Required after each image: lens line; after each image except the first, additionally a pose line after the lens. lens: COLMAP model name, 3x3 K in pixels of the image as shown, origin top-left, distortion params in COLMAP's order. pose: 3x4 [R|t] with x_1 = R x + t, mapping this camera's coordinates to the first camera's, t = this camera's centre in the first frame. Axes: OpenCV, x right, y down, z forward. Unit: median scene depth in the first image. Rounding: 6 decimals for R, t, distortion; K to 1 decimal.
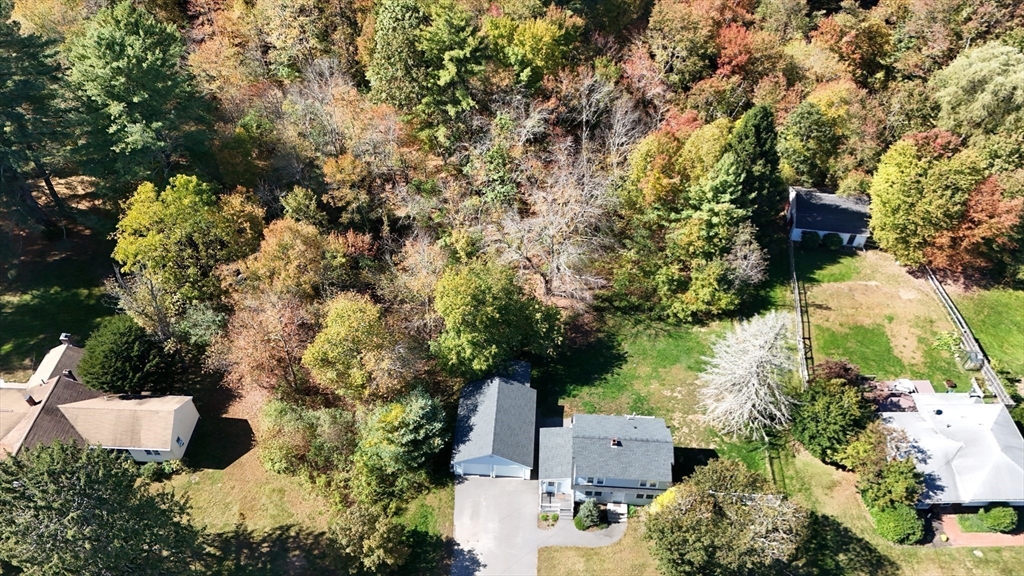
lens RADIAL K [[951.7, 0, 513.0], [0, 951.7, 265.4], [0, 0, 1]] dist [0.099772, -0.011523]
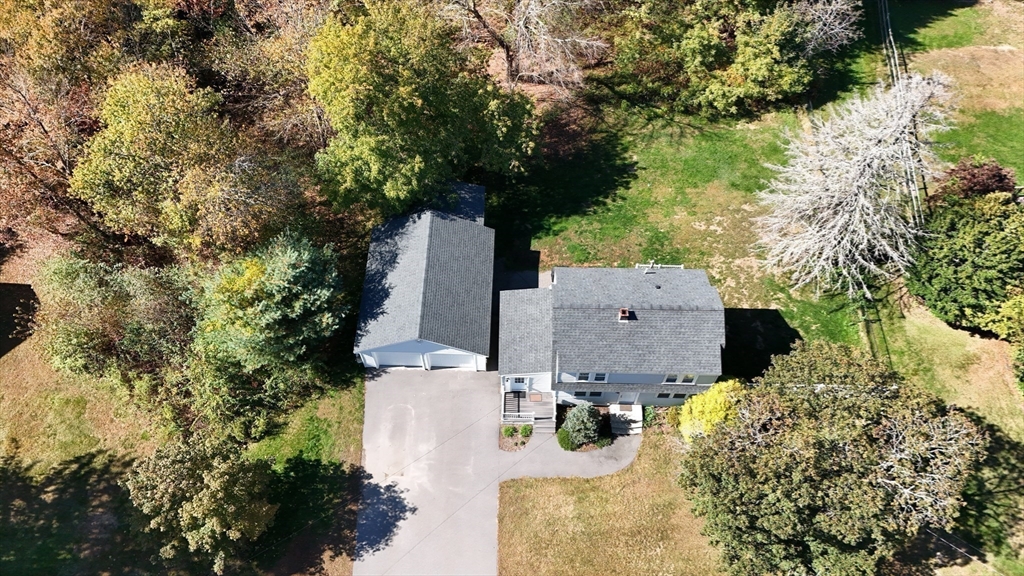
lens RADIAL K [[742.9, 0, 512.0], [0, 742.9, 288.0], [0, 0, 1]] dist [0.038396, -0.007276]
pose [[0.999581, -0.028953, 0.000293, 0.035960], [0.028180, 0.975094, 0.219994, 0.064399], [-0.006655, -0.219894, 0.975501, 0.535605]]
